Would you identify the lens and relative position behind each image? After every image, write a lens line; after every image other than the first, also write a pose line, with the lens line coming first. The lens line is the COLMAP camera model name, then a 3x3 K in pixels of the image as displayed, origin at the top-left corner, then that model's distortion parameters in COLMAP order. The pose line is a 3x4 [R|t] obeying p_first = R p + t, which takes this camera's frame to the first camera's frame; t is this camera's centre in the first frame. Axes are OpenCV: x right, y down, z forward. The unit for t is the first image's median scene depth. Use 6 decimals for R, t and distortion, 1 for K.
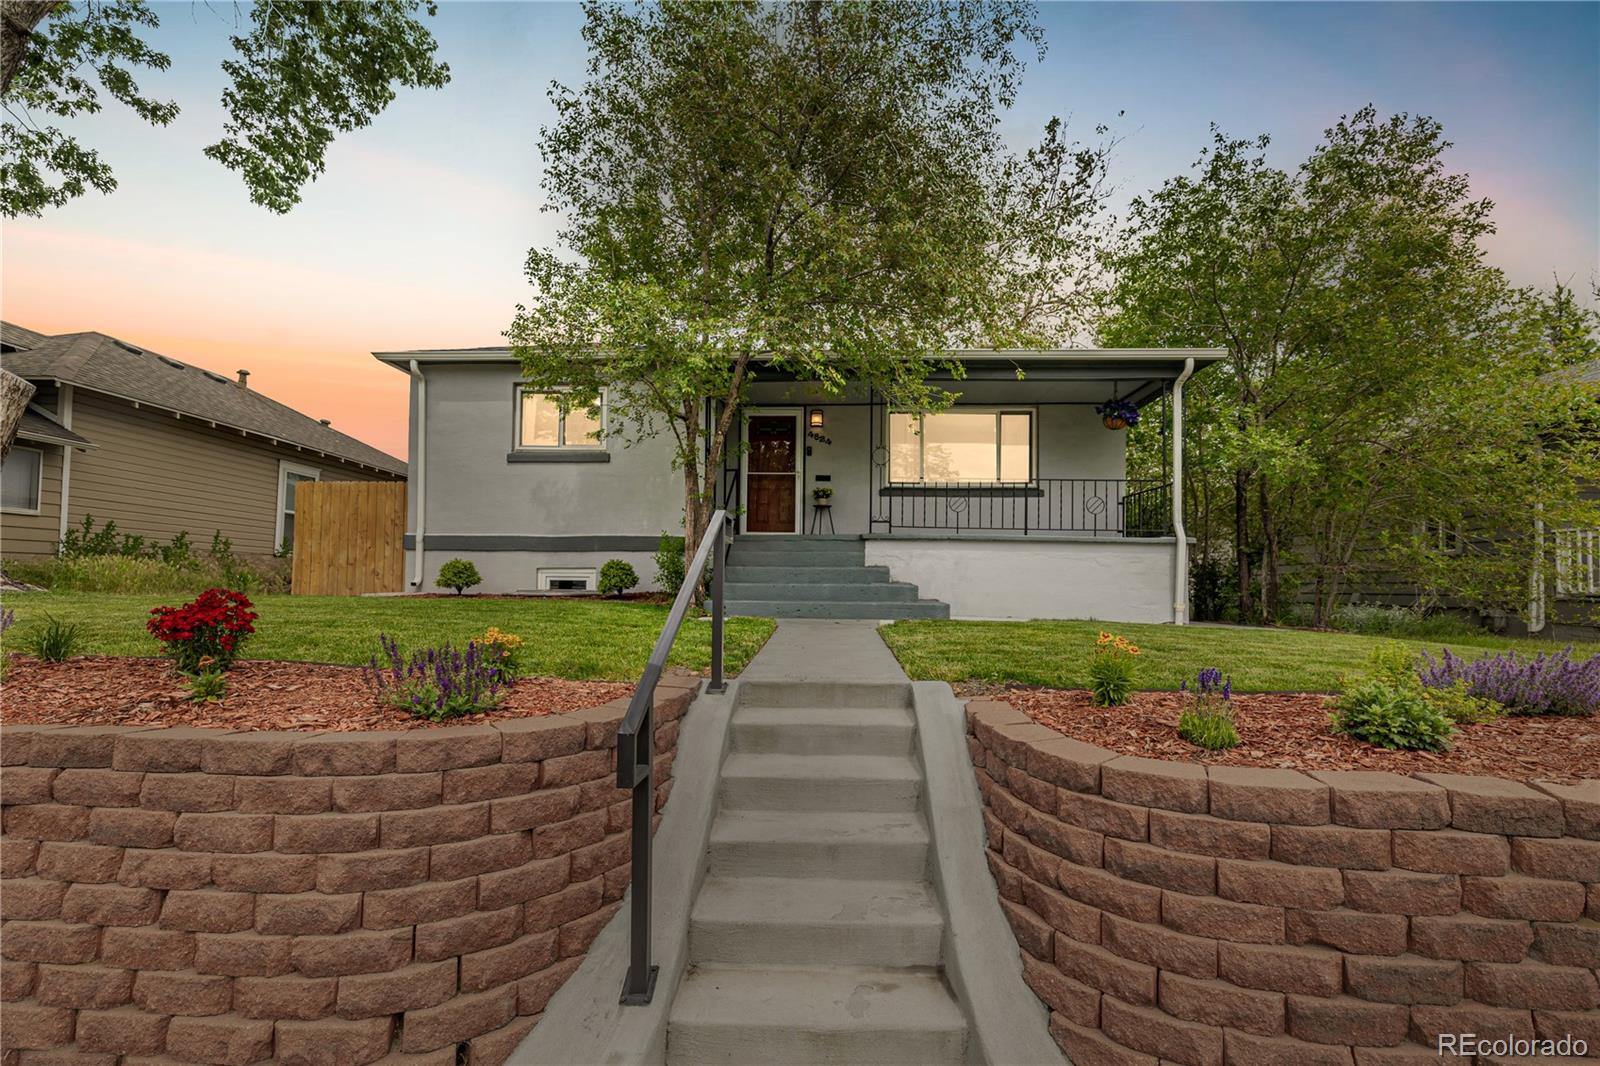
lens RADIAL K [[679.0, 0, 809.7], [0, 679.0, 555.5], [0, 0, 1]] dist [0.001185, 0.000110]
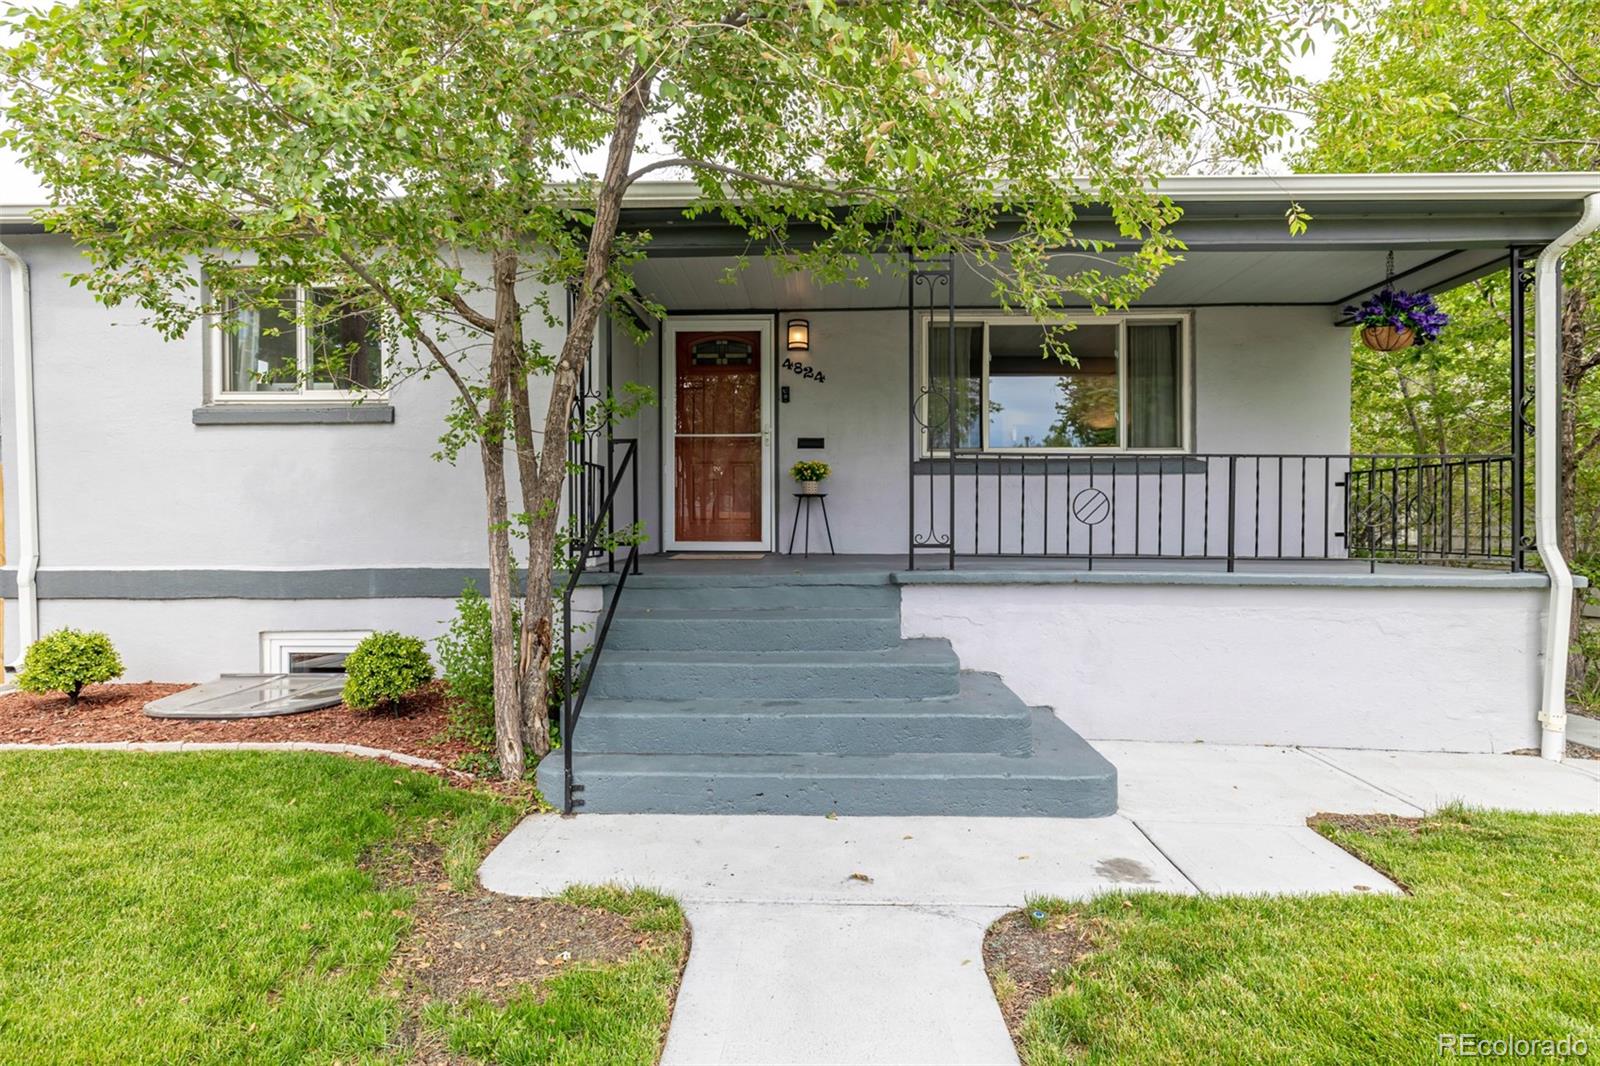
lens RADIAL K [[763.9, 0, 805.2], [0, 763.9, 536.6], [0, 0, 1]] dist [0.002264, -0.000476]
pose [[0.999798, -0.012841, 0.015434, 0.004672], [0.012031, 0.998602, 0.051472, -0.073177], [-0.016073, -0.051276, 0.998555, 0.388087]]
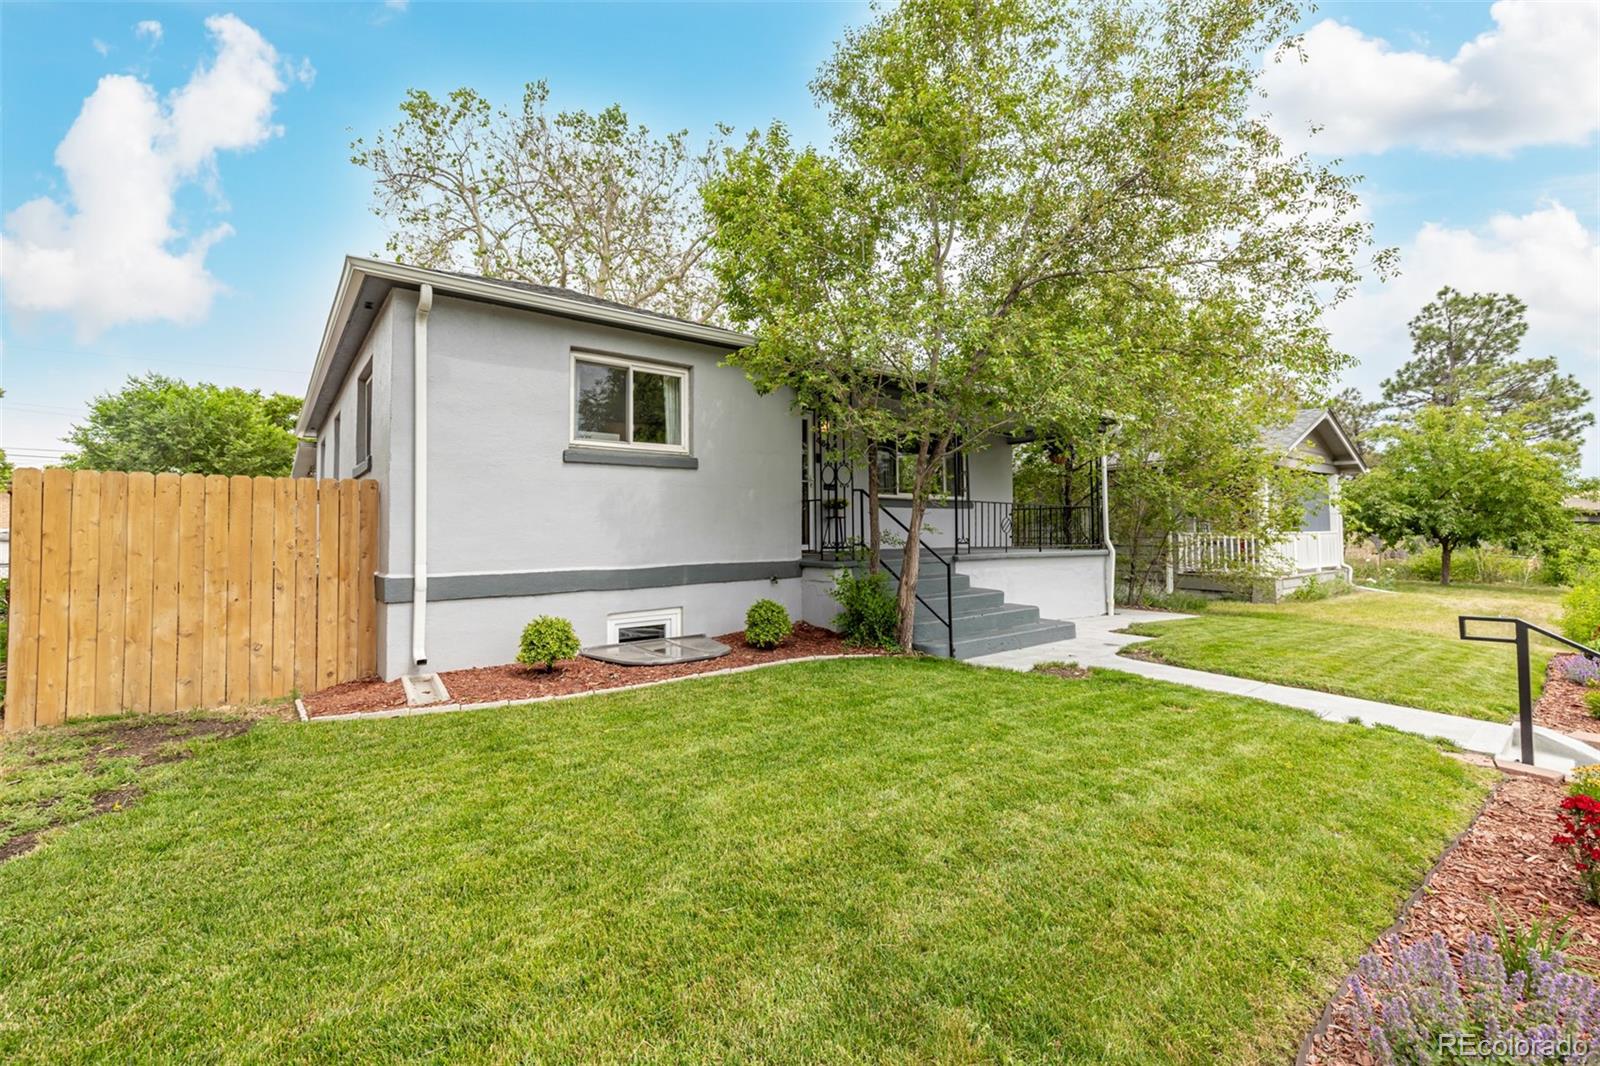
lens RADIAL K [[679.0, 0, 800.3], [0, 679.0, 520.8], [0, 0, 1]] dist [0.001185, 0.000110]
pose [[0.759124, -0.007215, 0.650906, -0.662601], [-0.007254, 0.999783, 0.019542, -0.088106], [-0.650905, -0.019556, 0.758907, 0.307650]]
